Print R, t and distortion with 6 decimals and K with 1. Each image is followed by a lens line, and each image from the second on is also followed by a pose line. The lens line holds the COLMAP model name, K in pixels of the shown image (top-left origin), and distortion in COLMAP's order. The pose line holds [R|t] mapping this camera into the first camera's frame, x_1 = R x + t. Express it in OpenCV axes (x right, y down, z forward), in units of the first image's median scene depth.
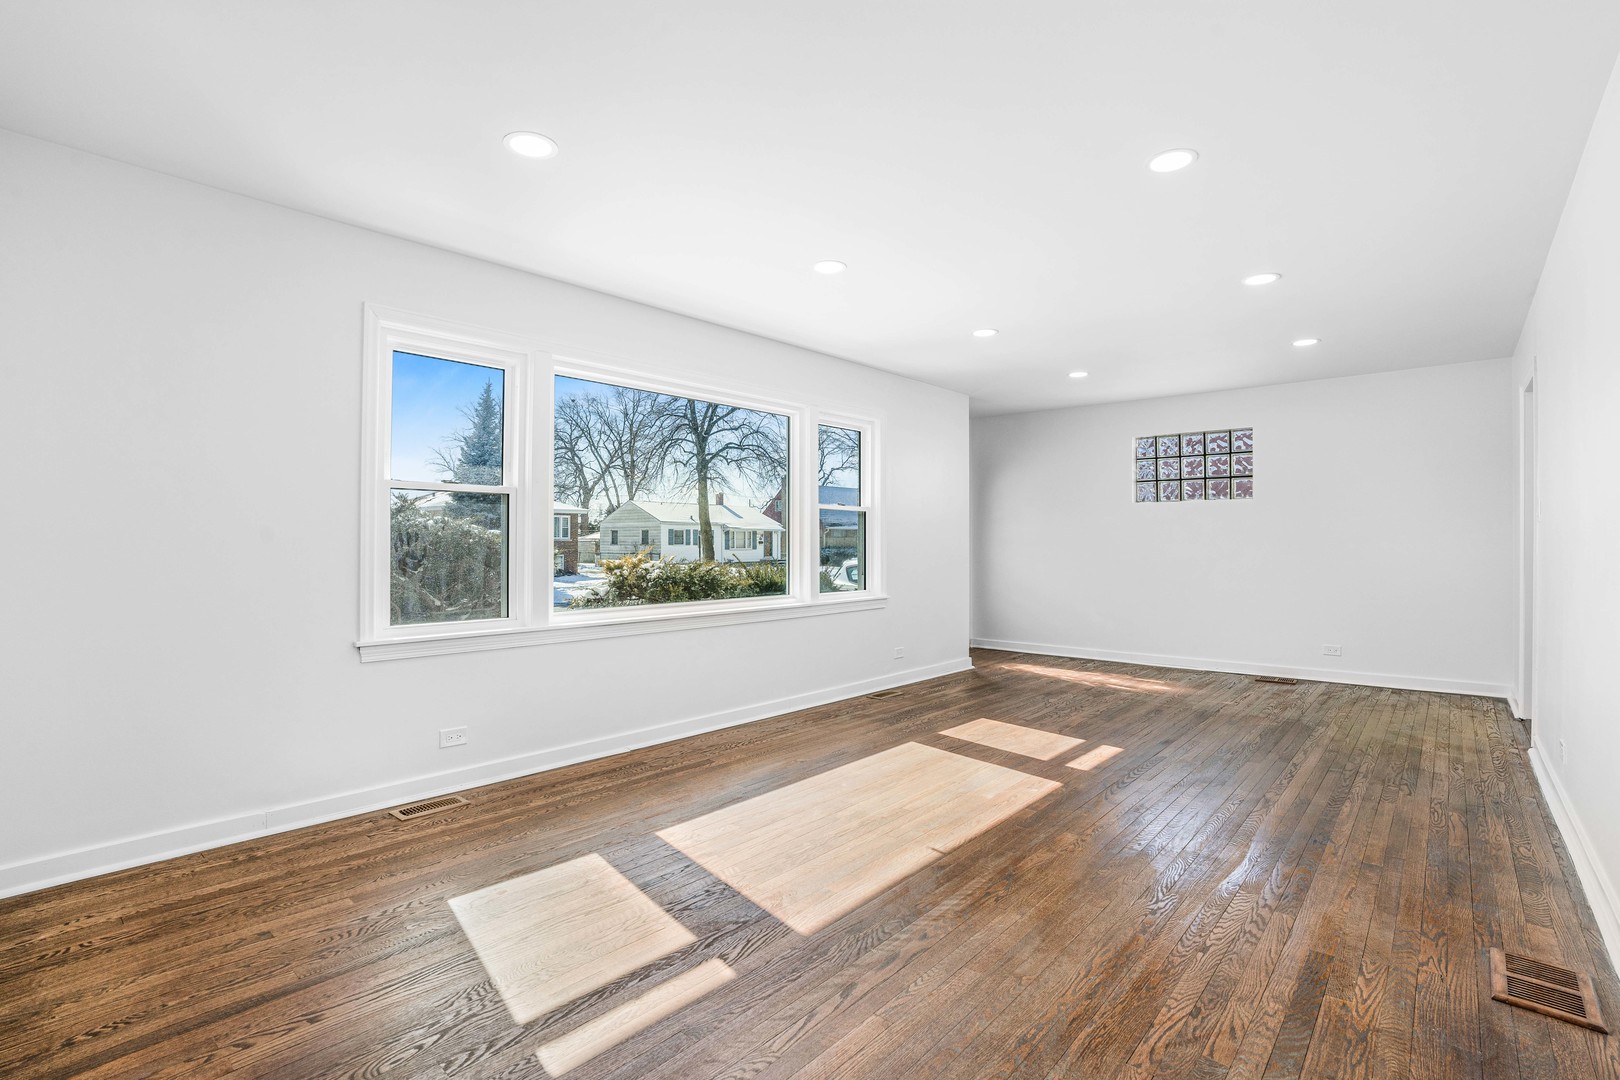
lens RADIAL K [[757.2, 0, 827.2], [0, 757.2, 549.1], [0, 0, 1]] dist [-0.066849, 0.027181]
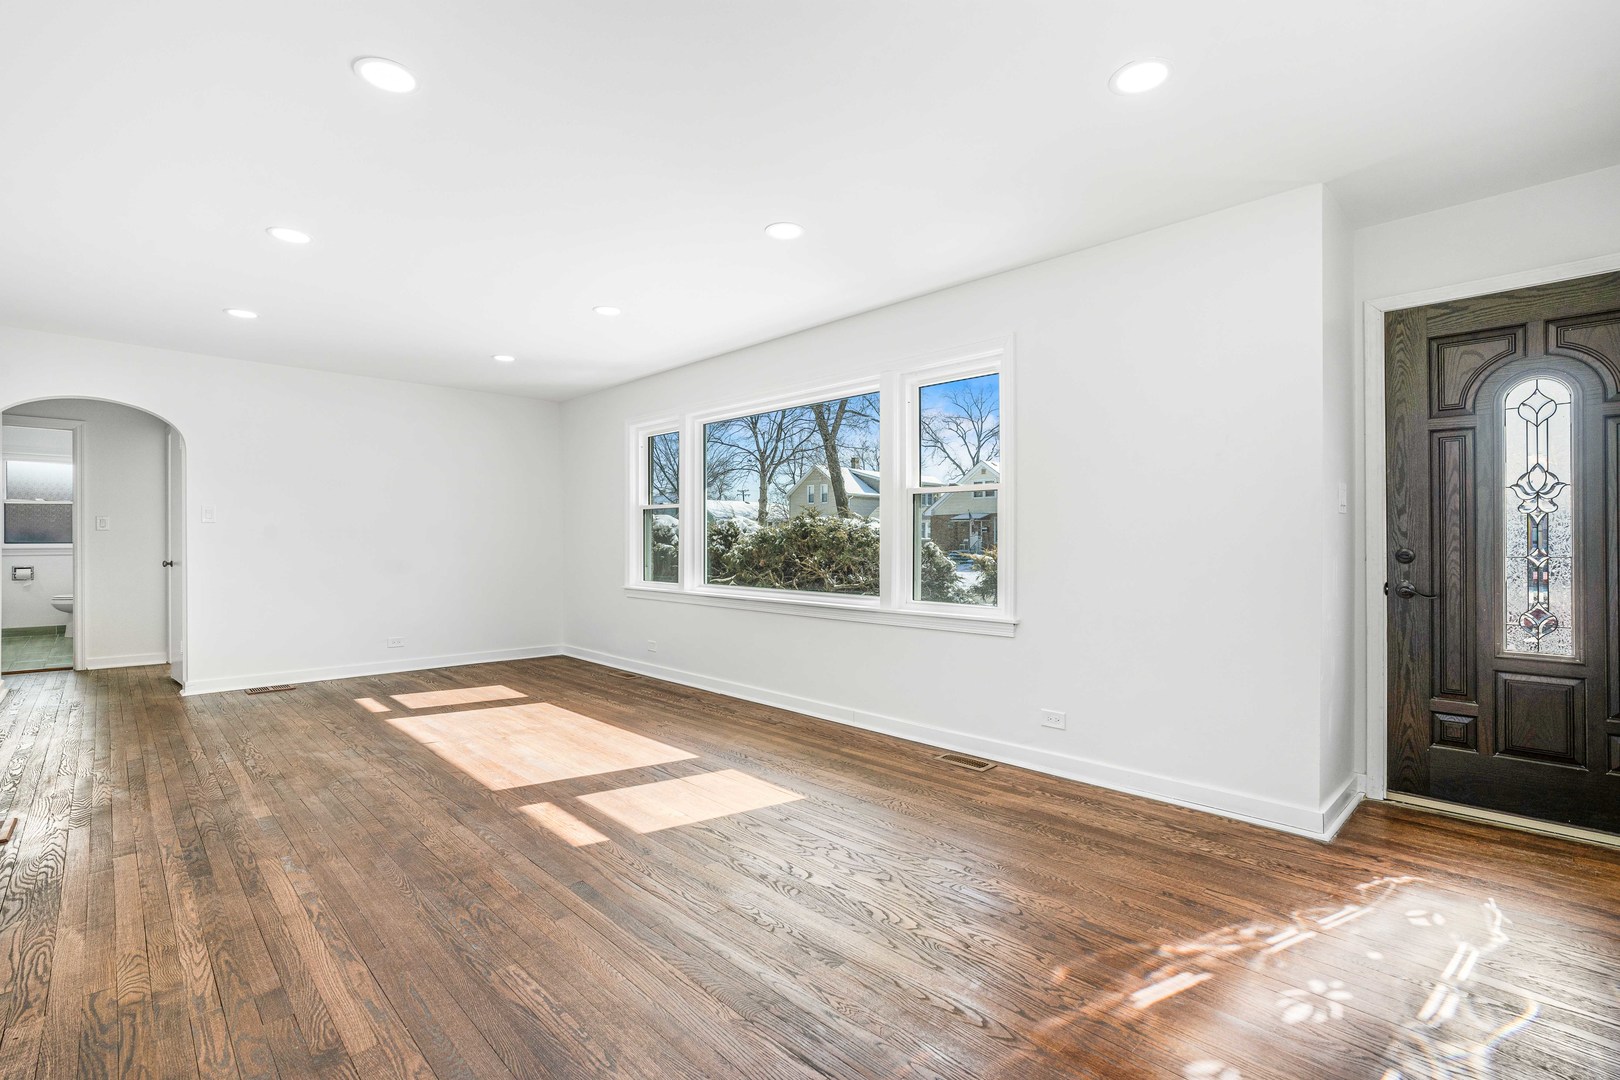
lens RADIAL K [[753.6, 0, 801.4], [0, 753.6, 533.2], [0, 0, 1]] dist [-0.071482, 0.025536]
pose [[-0.101346, -0.018844, -0.994673, 0.915957], [-0.016868, 0.999709, -0.017221, 0.005259], [0.994708, 0.015033, -0.101635, 1.128429]]
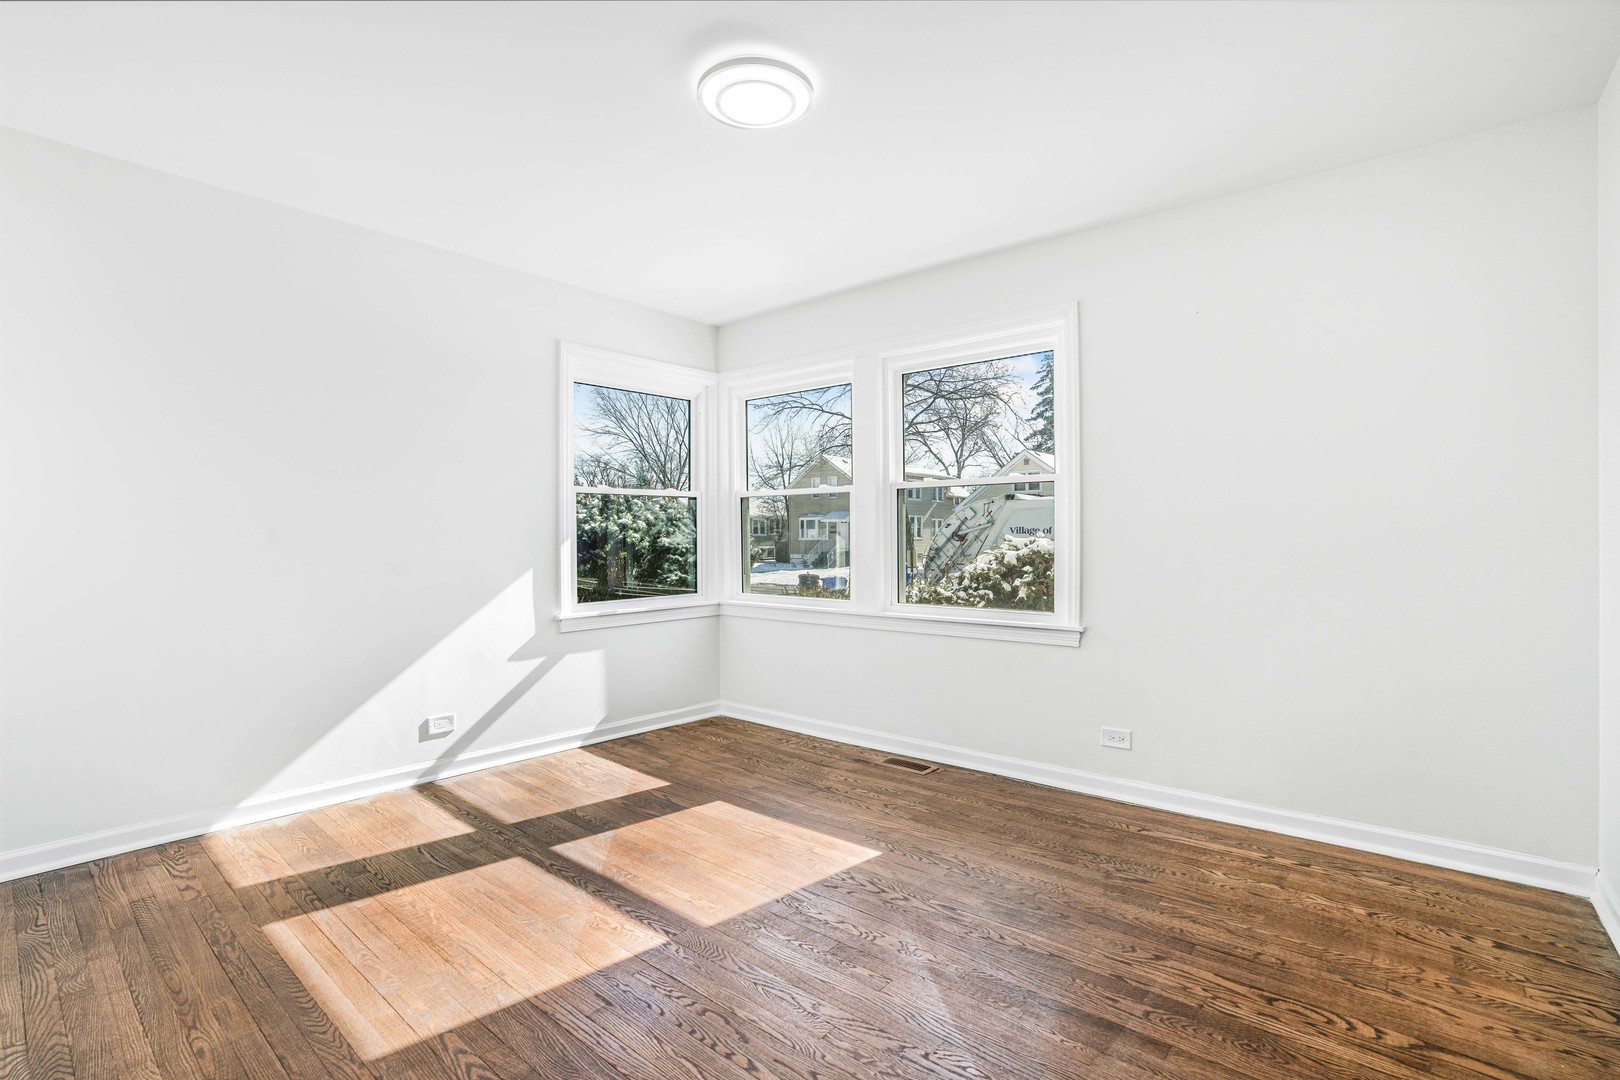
lens RADIAL K [[756.7, 0, 810.3], [0, 756.7, 542.2], [0, 0, 1]] dist [-0.001021, -0.000147]
pose [[0.018827, -0.007498, -0.999795, 0.854485], [-0.008442, 0.999935, -0.007658, 0.006060], [0.999787, 0.008585, 0.018763, 1.058768]]
